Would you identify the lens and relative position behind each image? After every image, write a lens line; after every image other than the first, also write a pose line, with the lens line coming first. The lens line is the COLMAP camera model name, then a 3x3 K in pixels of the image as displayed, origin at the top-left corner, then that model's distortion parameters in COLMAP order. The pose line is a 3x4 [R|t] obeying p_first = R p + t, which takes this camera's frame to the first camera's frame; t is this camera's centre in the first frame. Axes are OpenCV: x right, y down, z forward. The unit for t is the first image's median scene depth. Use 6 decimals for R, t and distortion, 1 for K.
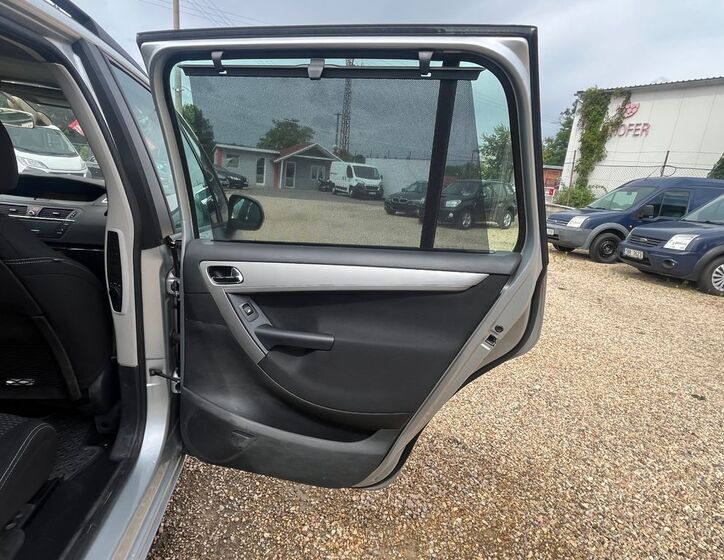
lens RADIAL K [[423.5, 0, 357.5], [0, 423.5, 281.0], [0, 0, 1]] dist [-0.005193, 0.001675]
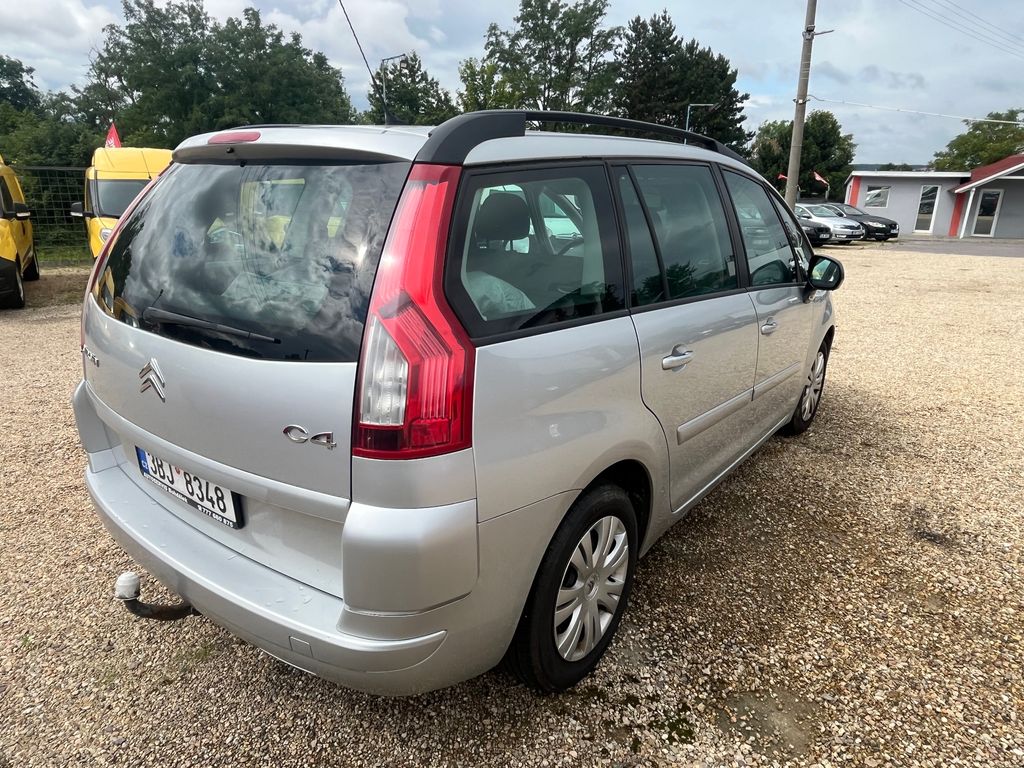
lens RADIAL K [[655.3, 0, 506.3], [0, 655.3, 379.7], [0, 0, 1]] dist [-0.007489, 0.001950]
pose [[0.704447, 0.118061, -0.699869, 0.032259], [-0.123396, 0.991424, 0.043040, 0.011728], [0.698948, 0.056042, 0.712974, -0.061581]]
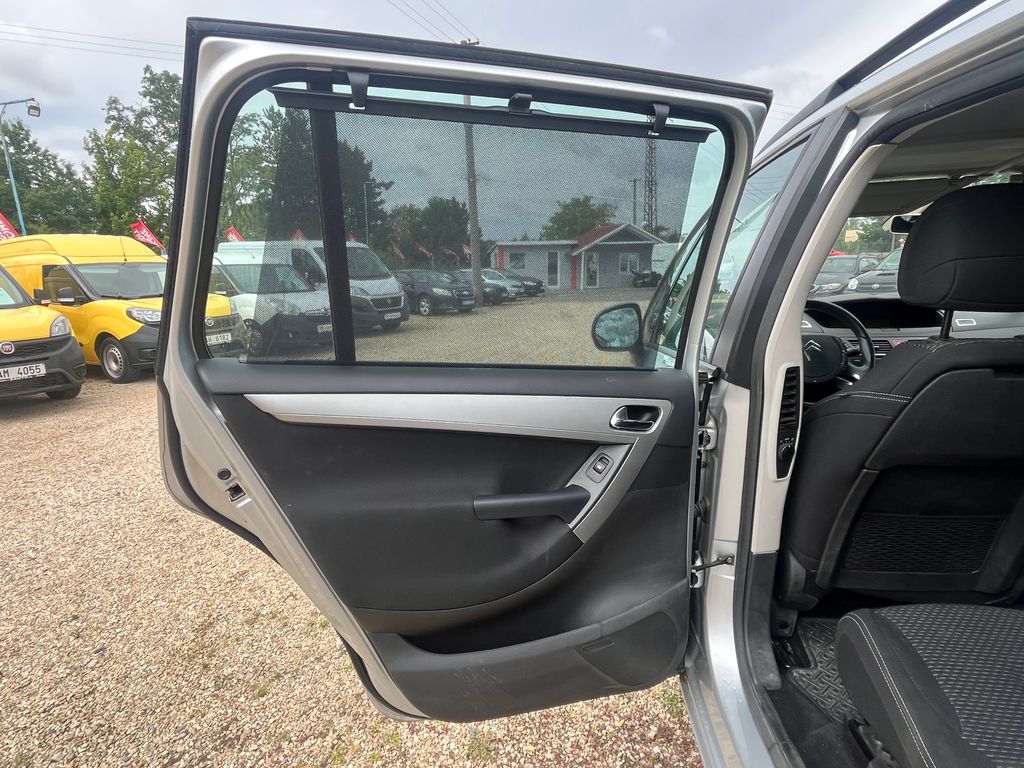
lens RADIAL K [[582.7, 0, 504.9], [0, 582.7, 383.5], [0, 0, 1]] dist [-0.003780, 0.001747]
pose [[0.967457, -0.071025, -0.242861, -0.108621], [0.058813, 0.996630, -0.057176, -0.007510], [0.246104, 0.041032, 0.968375, -0.014372]]
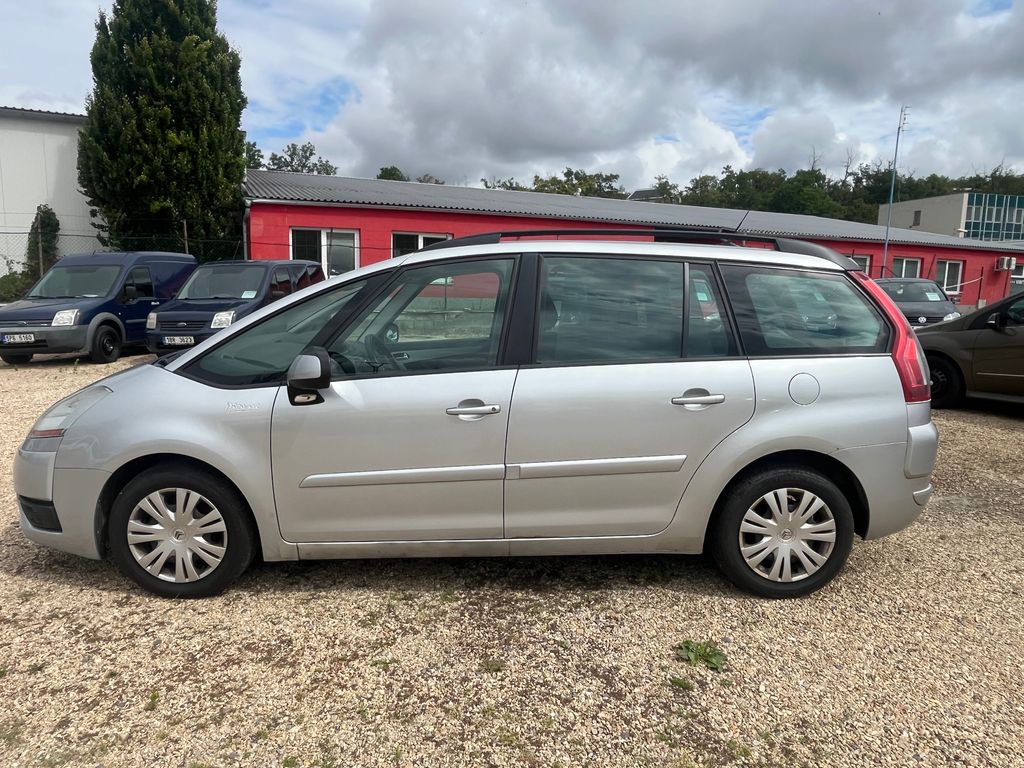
lens RADIAL K [[675.1, 0, 508.7], [0, 675.1, 383.1], [0, 0, 1]] dist [0.003907, -0.009318]
pose [[0.105890, -0.242196, 0.964432, -0.236104], [0.242395, 0.946914, 0.211183, -0.037069], [-0.964382, 0.211412, 0.158975, 0.027753]]
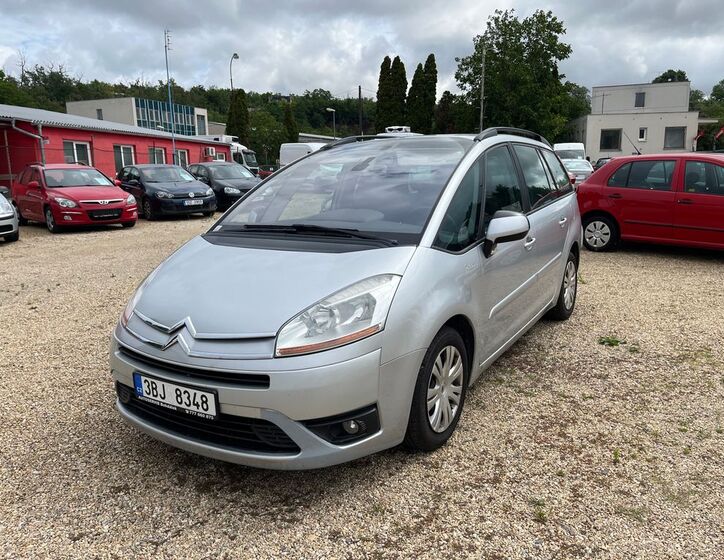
lens RADIAL K [[568.8, 0, 364.5], [0, 568.8, 281.8], [0, 0, 1]] dist [0.026142, 0.001078]
pose [[-0.774647, -0.202719, 0.599022, -0.177159], [0.105099, 0.892787, 0.438047, -0.077975], [-0.623600, 0.402288, -0.670289, 0.214659]]
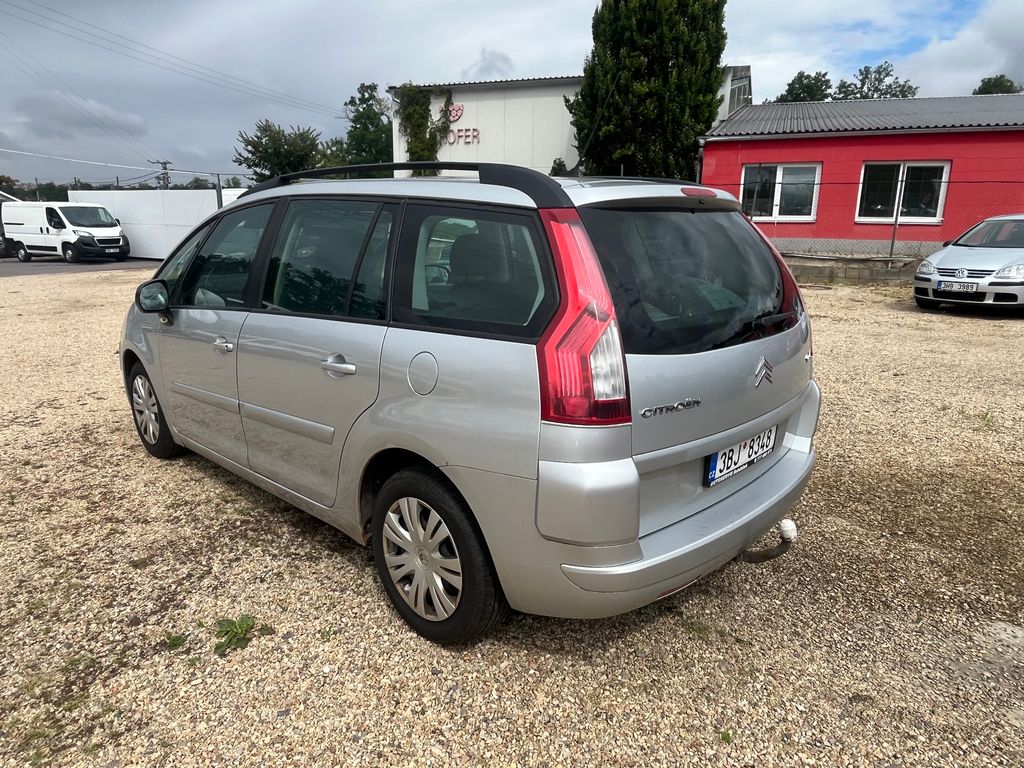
lens RADIAL K [[675.1, 0, 513.3], [0, 675.1, 380.3], [0, 0, 1]] dist [0.003907, -0.009318]
pose [[0.776800, -0.238348, 0.582900, -0.145852], [0.223918, 0.969659, 0.098091, 0.002026], [-0.588594, 0.054324, 0.806601, -0.098645]]
